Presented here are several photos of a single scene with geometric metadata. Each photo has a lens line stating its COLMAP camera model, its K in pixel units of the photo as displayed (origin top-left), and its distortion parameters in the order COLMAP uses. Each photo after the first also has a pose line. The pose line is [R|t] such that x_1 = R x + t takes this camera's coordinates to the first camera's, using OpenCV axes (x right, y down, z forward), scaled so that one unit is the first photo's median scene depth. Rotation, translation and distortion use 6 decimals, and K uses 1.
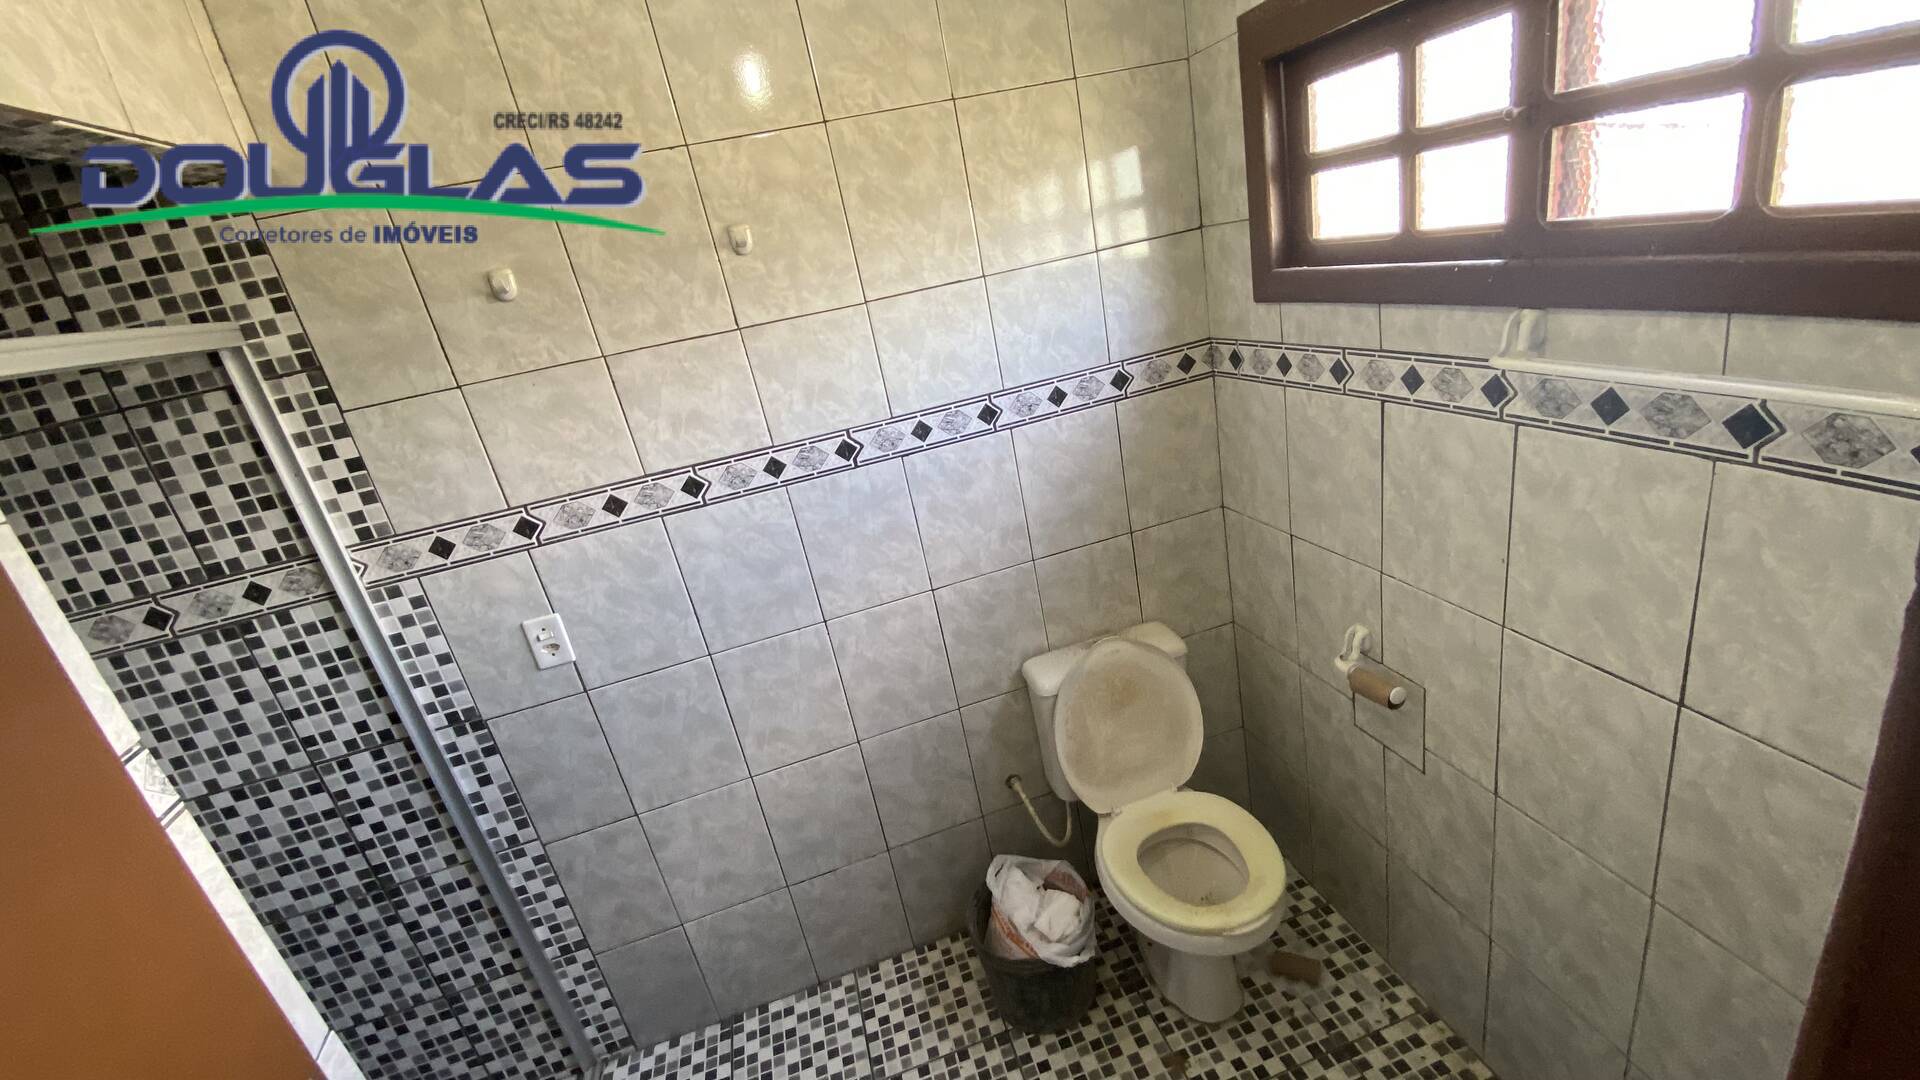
lens RADIAL K [[790.7, 0, 960.0], [0, 790.7, 540.0], [0, 0, 1]] dist [0.045289, -0.037715]
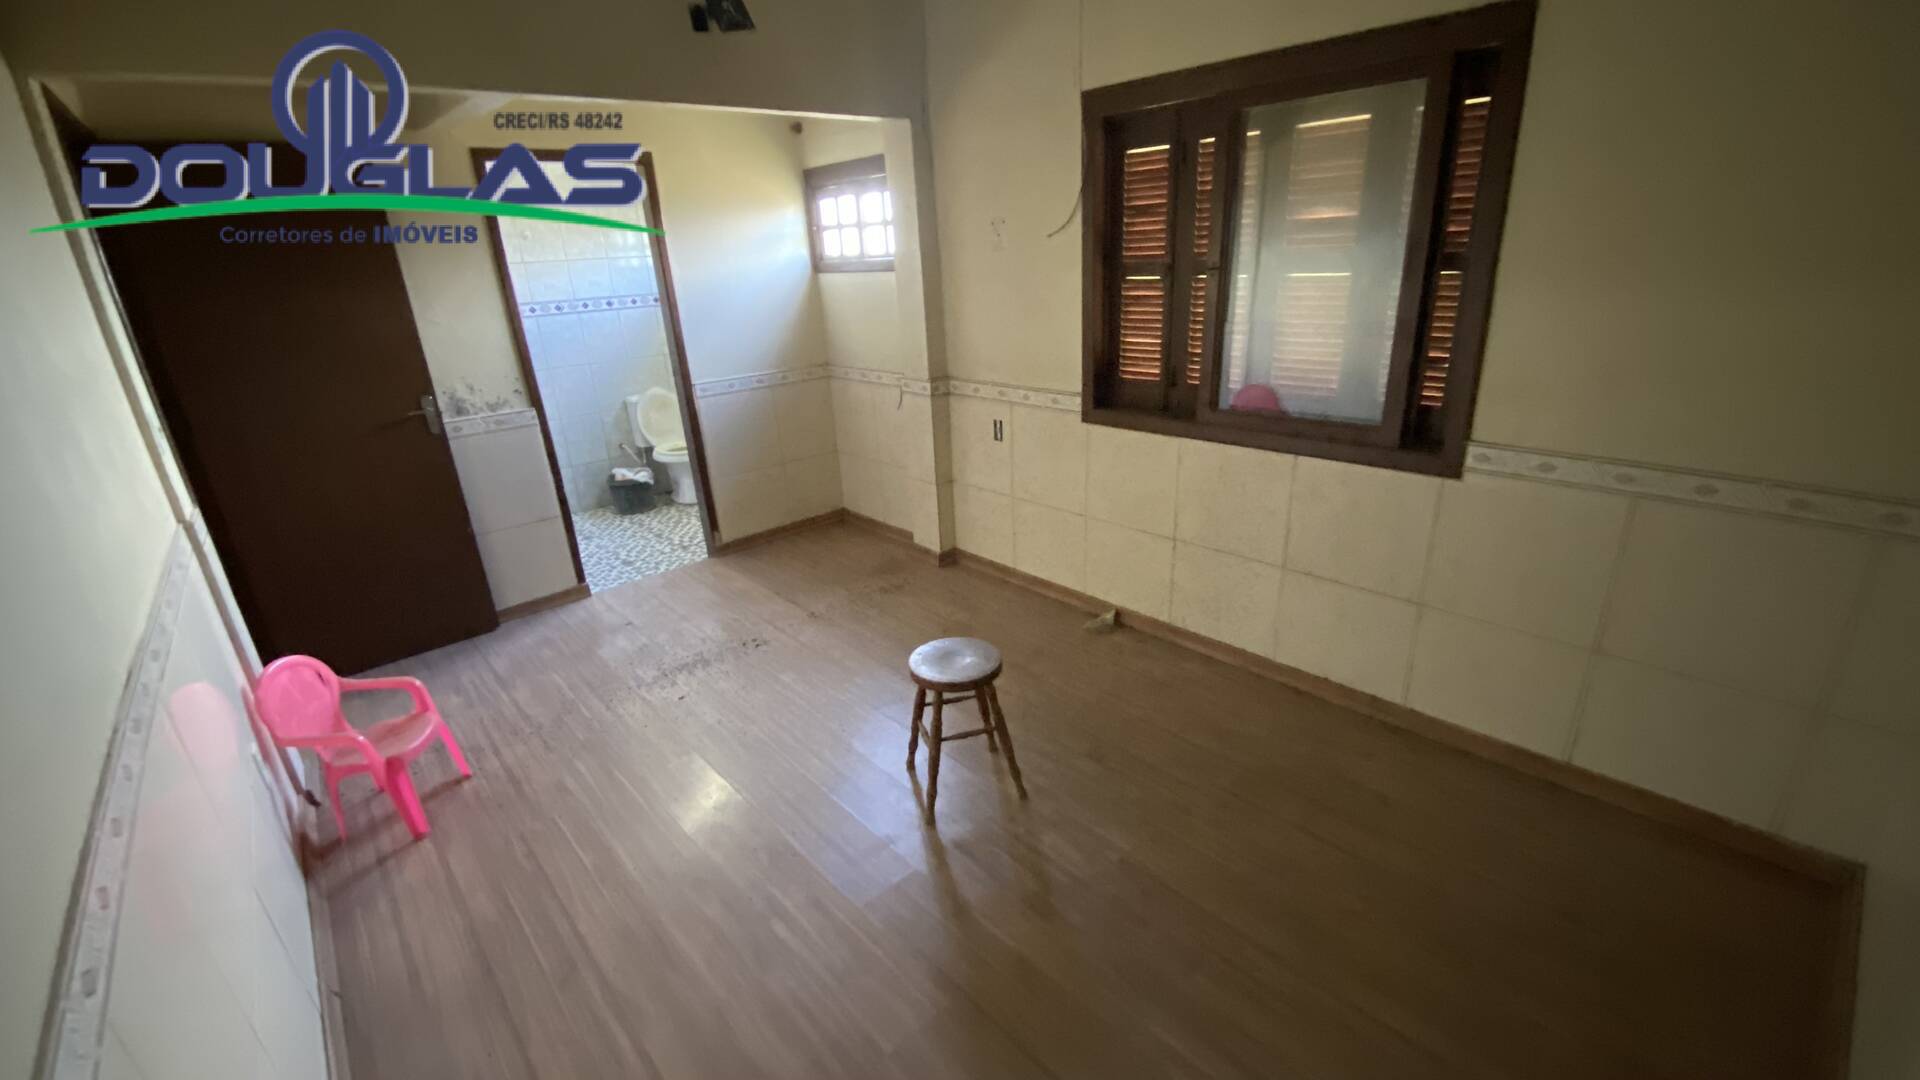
lens RADIAL K [[790.7, 0, 960.0], [0, 790.7, 540.0], [0, 0, 1]] dist [0.045289, -0.037715]
pose [[0.892157, -0.021239, 0.451227, -0.171727], [0.040008, 0.998684, -0.032095, 0.933522], [-0.449951, 0.046687, 0.891832, -2.380753]]
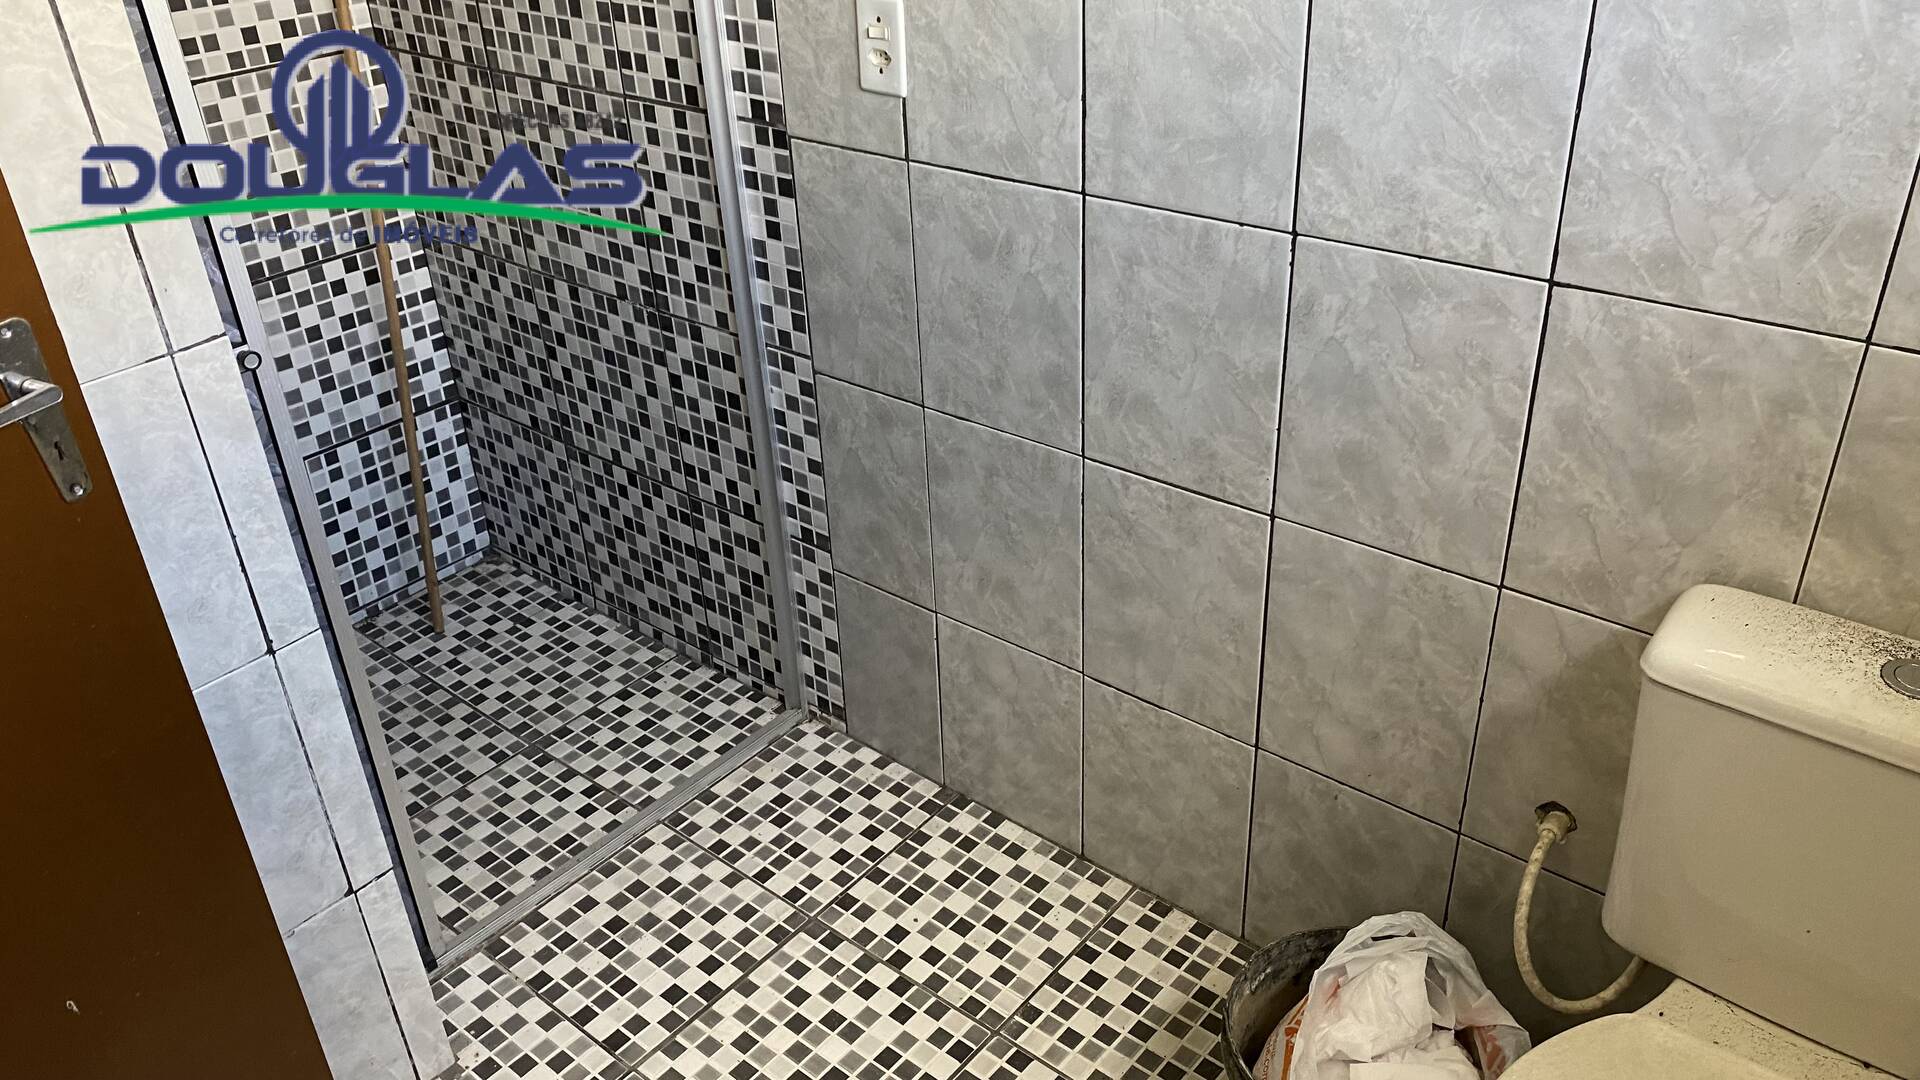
lens RADIAL K [[1461.9, 0, 960.0], [0, 1461.9, 540.0], [0, 0, 1]] dist [0.017580, -0.004349]
pose [[0.570326, 0.550718, -0.609457, 0.316873], [-0.338726, 0.833614, 0.436294, -0.047712], [0.748327, -0.042391, 0.661974, 0.320929]]
